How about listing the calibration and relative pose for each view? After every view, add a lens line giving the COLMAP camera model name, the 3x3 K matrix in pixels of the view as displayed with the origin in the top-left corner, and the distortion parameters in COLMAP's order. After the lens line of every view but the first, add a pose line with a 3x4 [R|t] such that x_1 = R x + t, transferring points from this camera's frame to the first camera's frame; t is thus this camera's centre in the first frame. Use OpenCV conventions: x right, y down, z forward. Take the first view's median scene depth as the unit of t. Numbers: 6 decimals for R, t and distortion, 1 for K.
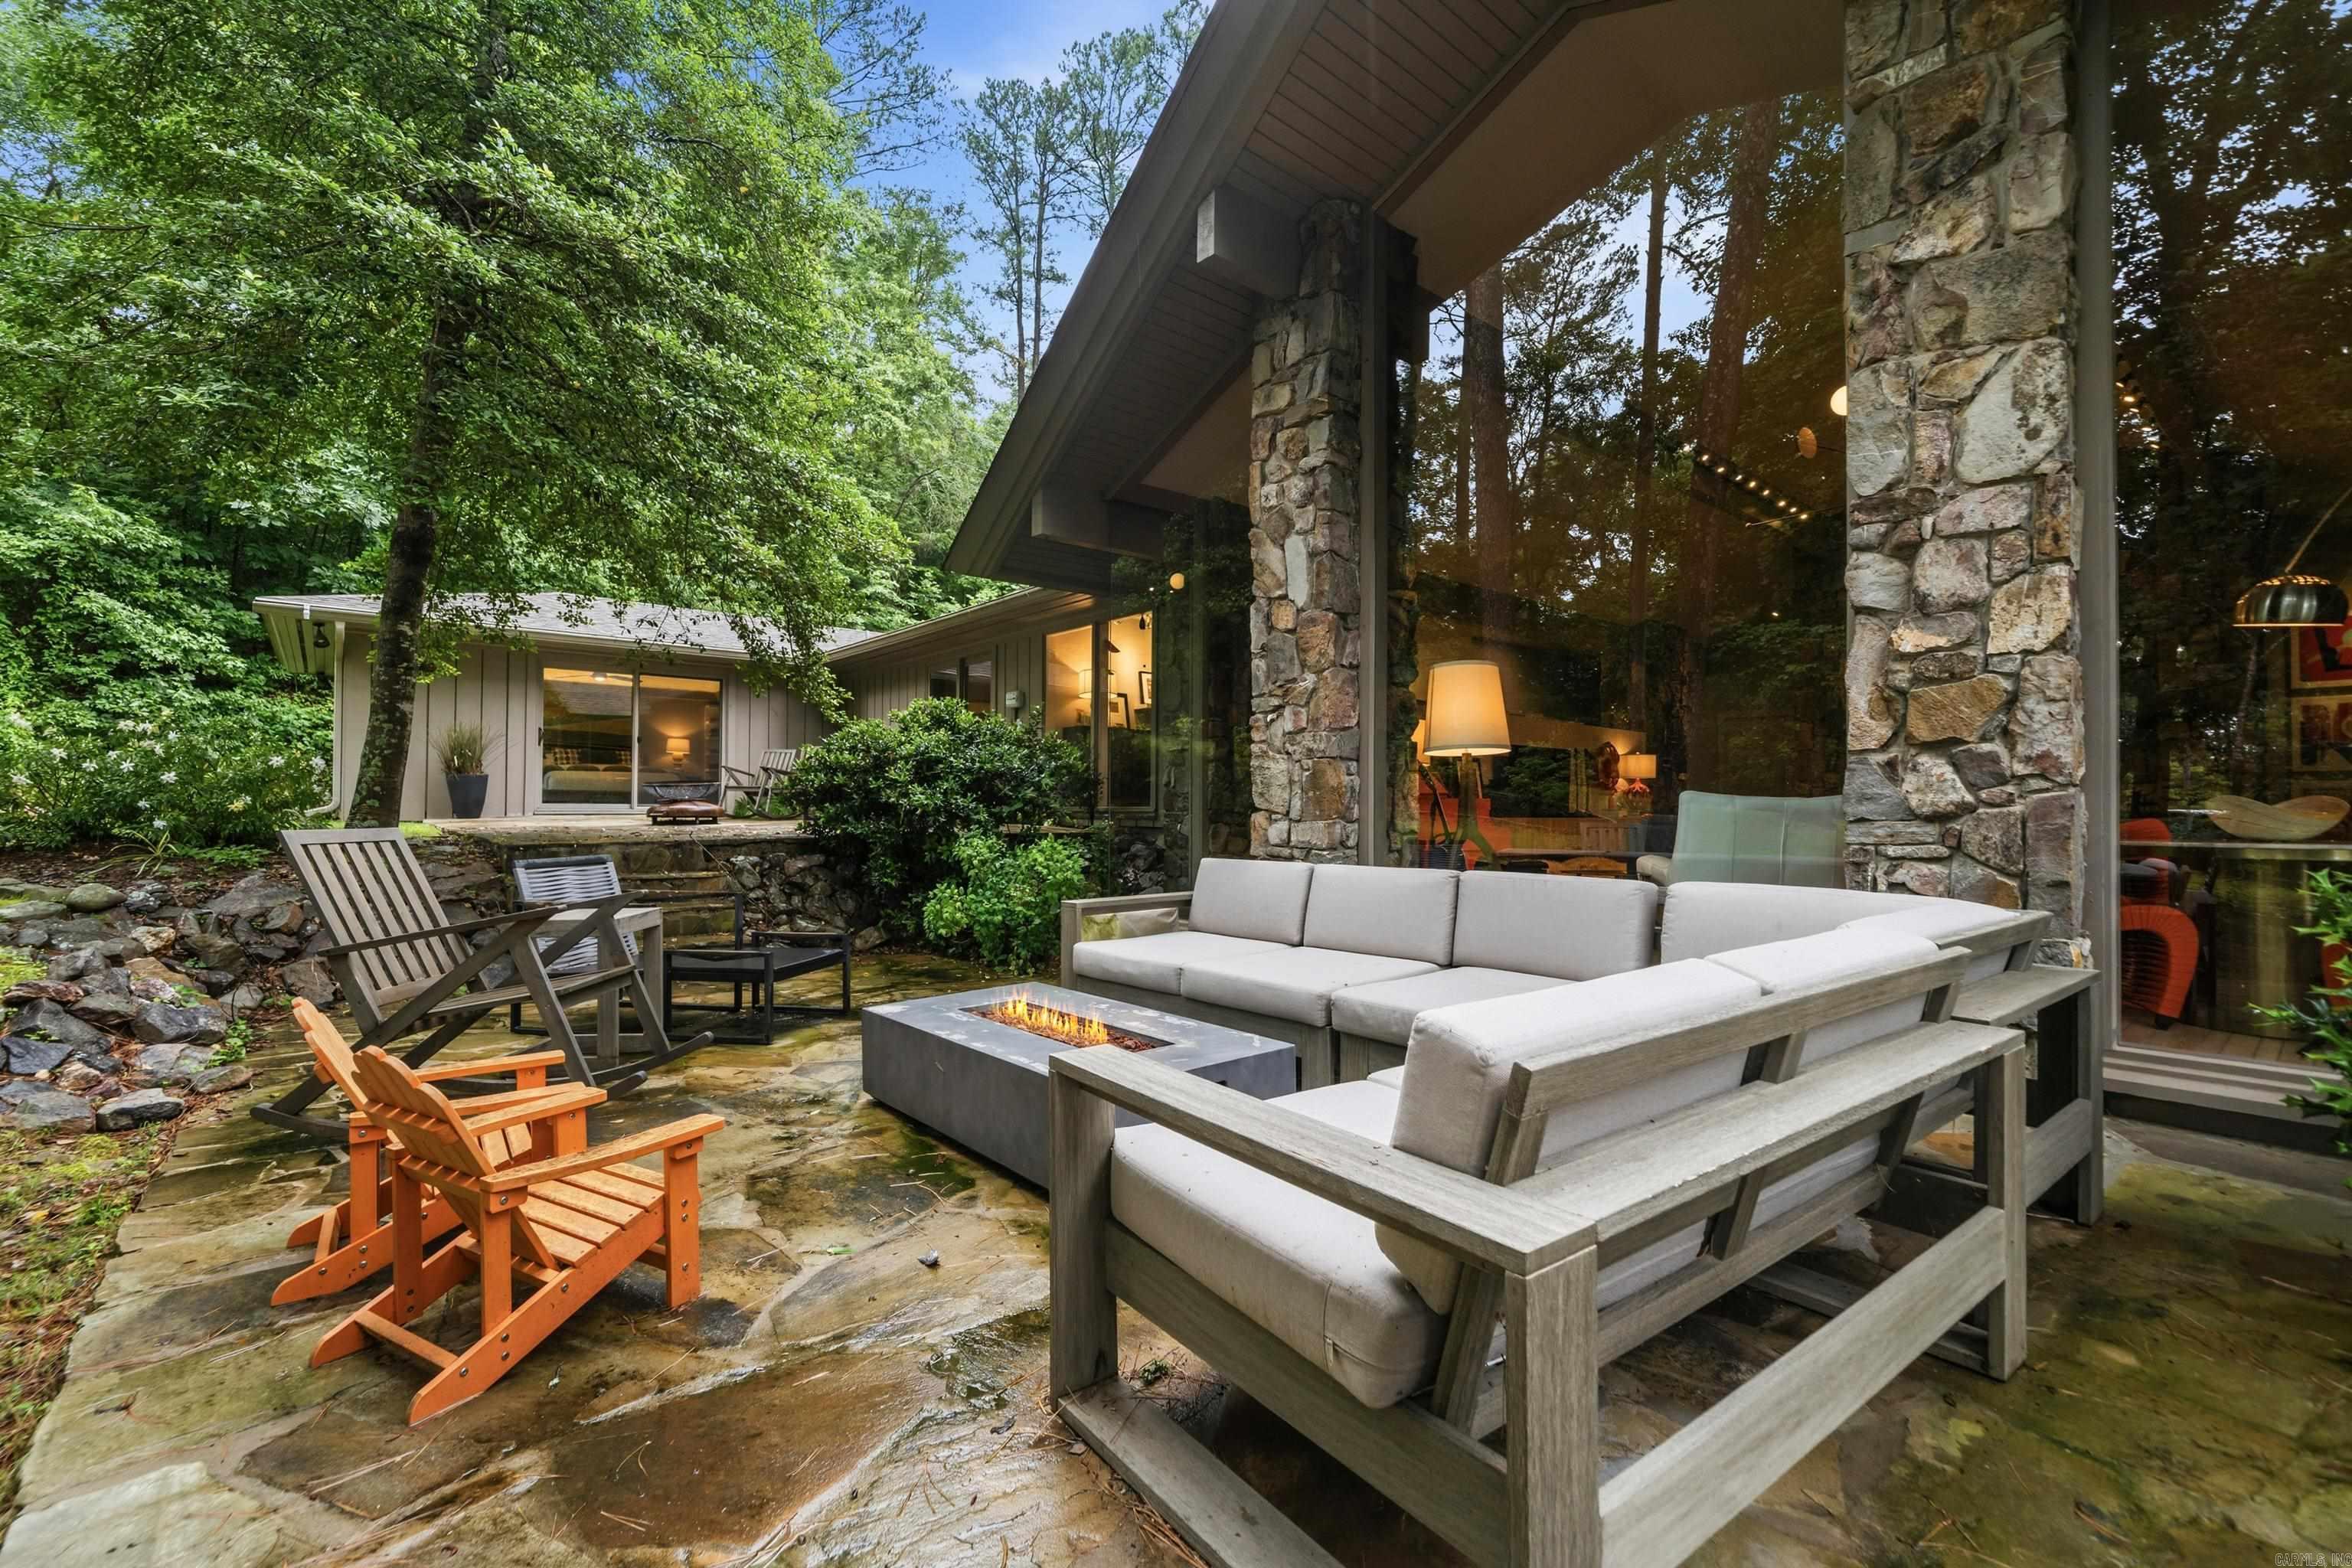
lens RADIAL K [[973.9, 0, 1159.6], [0, 973.9, 778.8], [0, 0, 1]] dist [-0.003751, 0.000116]
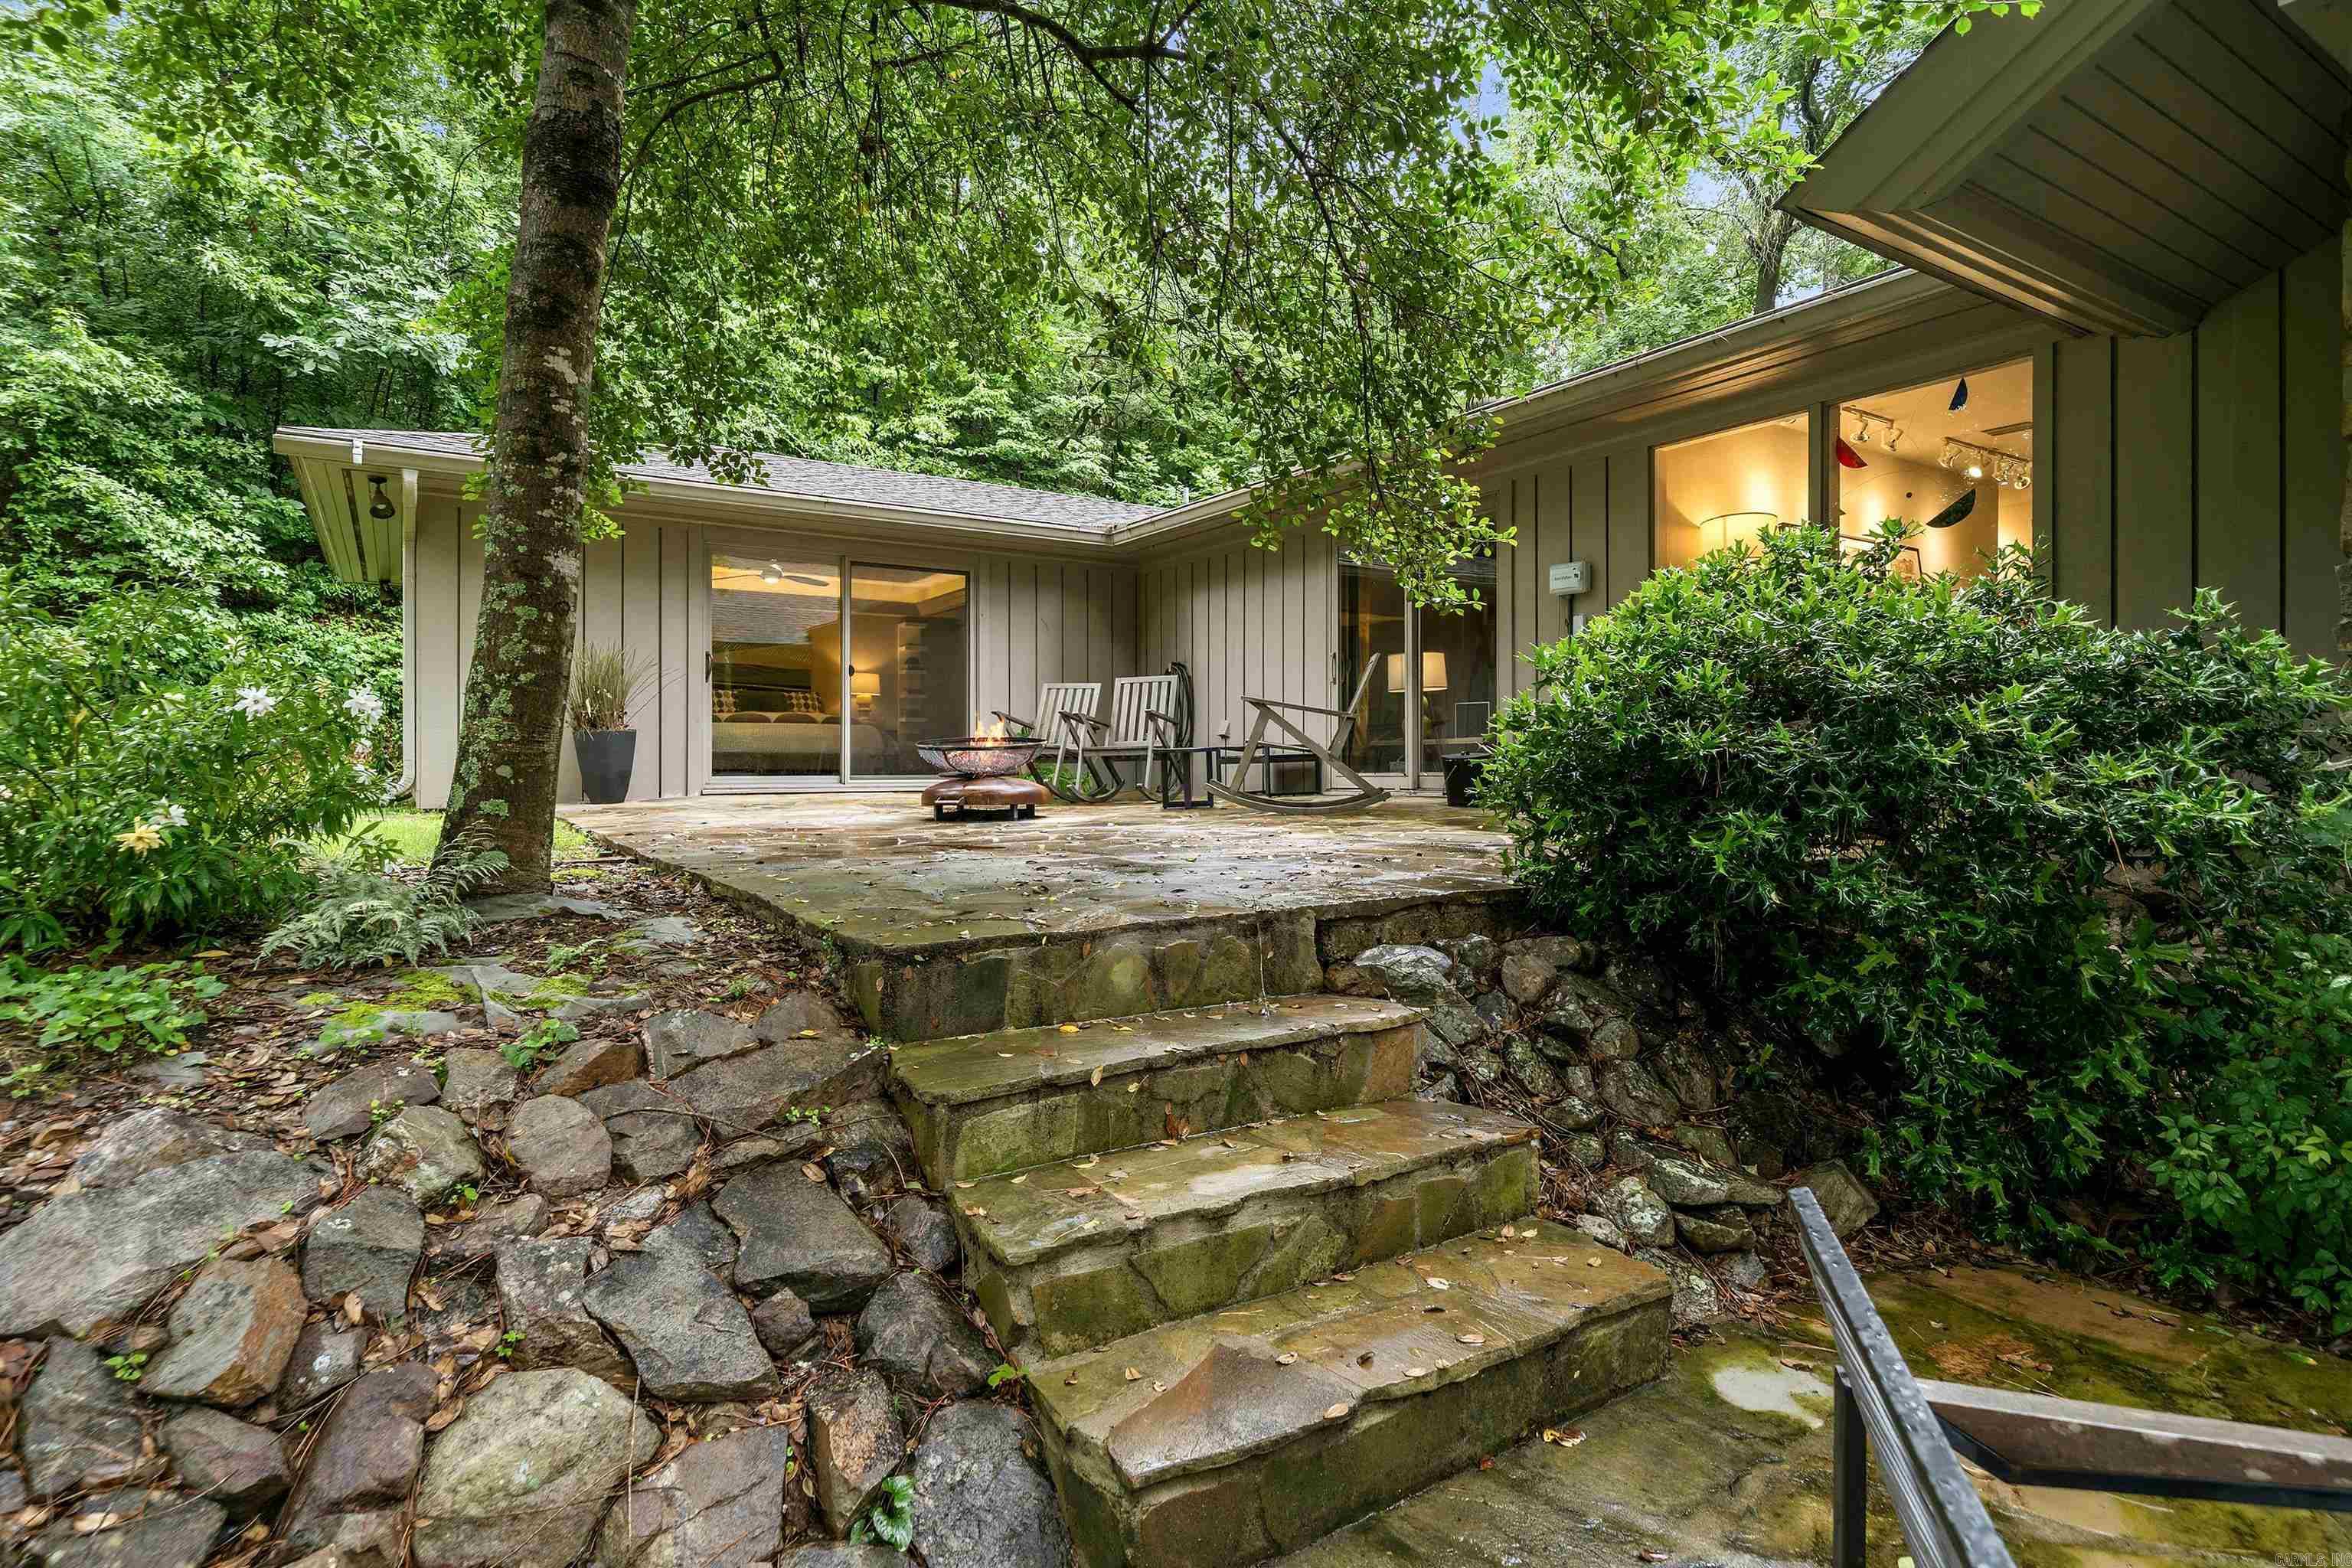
lens RADIAL K [[1189.5, 0, 1134.0], [0, 1189.5, 742.2], [0, 0, 1]] dist [0.002130, -0.000399]
pose [[0.988001, -0.006506, -0.154308, -0.241113], [0.008377, 0.999899, 0.011483, -0.002438], [0.154218, -0.012638, 0.987956, 0.283676]]
